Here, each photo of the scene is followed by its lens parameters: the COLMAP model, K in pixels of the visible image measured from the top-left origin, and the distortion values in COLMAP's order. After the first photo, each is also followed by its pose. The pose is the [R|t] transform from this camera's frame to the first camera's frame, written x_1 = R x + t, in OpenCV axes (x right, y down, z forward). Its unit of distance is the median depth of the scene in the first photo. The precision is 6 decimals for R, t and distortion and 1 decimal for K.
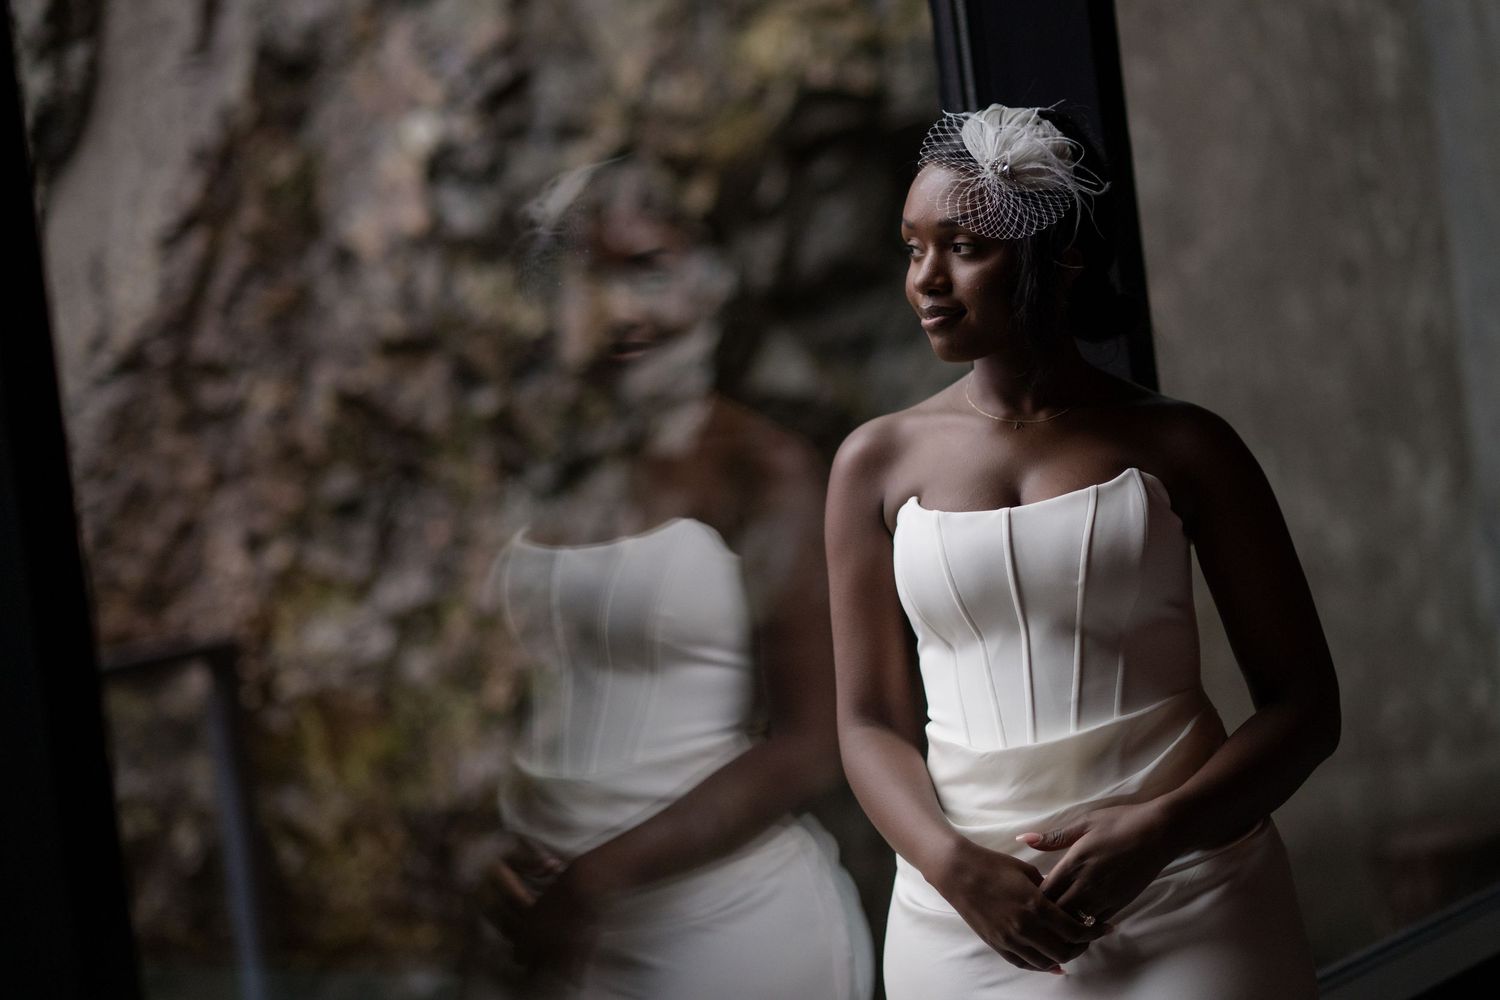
lens RADIAL K [[3759.5, 0, 750.0], [0, 3759.5, 500.0], [0, 0, 1]] dist [-0.014101, 0.037295]
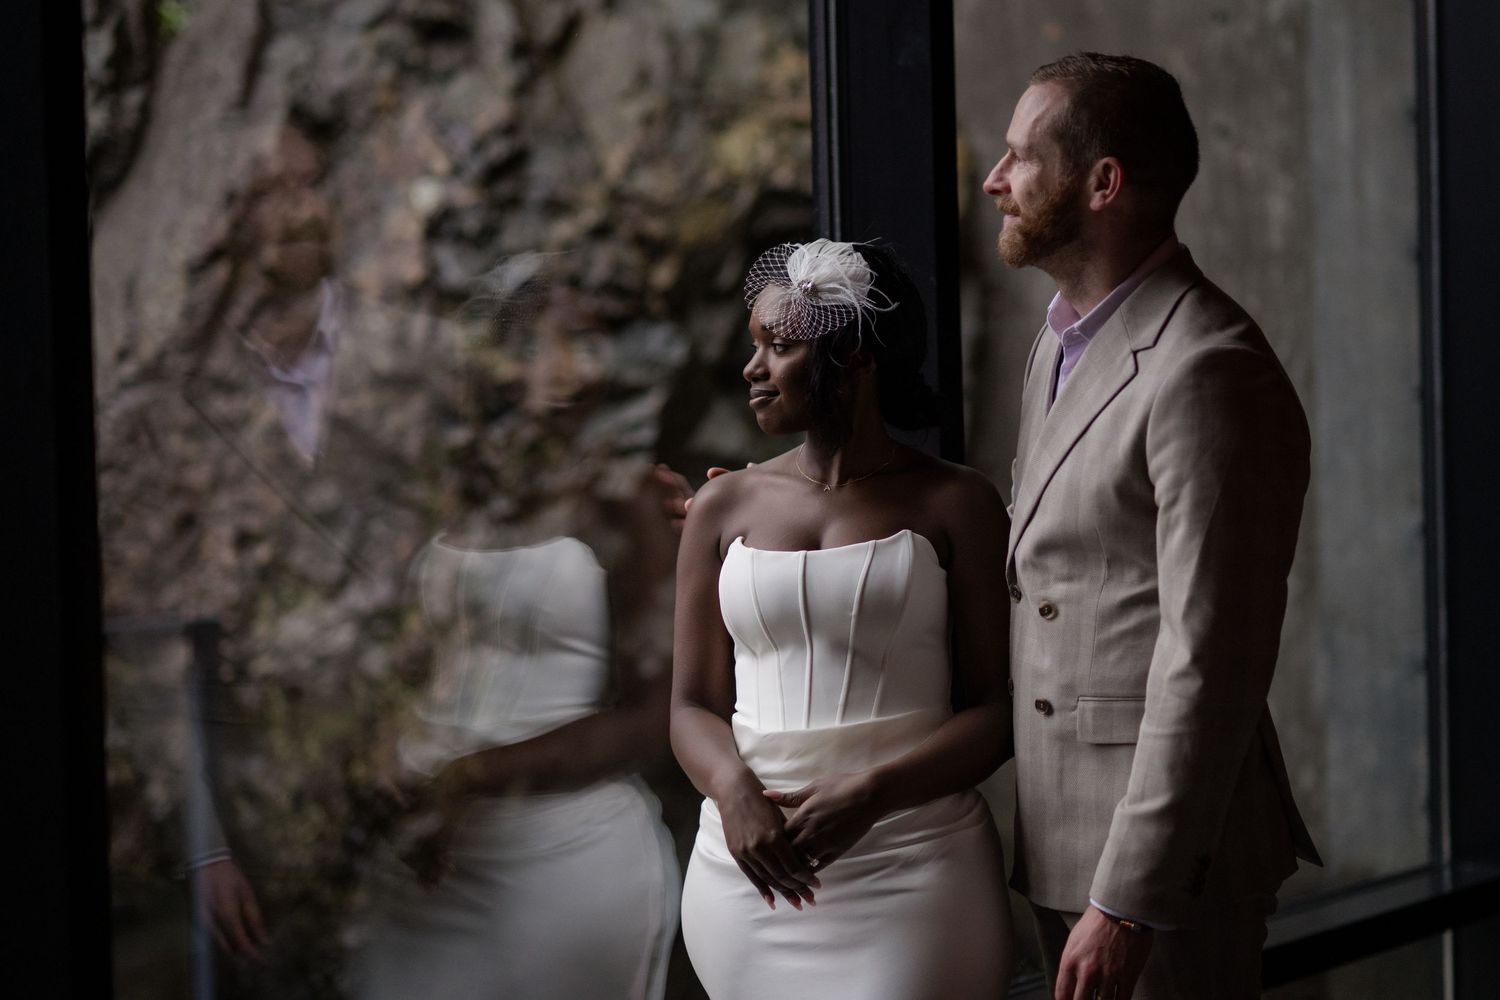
lens RADIAL K [[3759.5, 0, 750.0], [0, 3759.5, 500.0], [0, 0, 1]] dist [-0.014101, 0.037295]
pose [[0.995209, 0.097583, -0.005992, 0.026684], [-0.097675, 0.995062, -0.017613, 0.004547], [0.004244, 0.018114, 0.999827, -0.140494]]
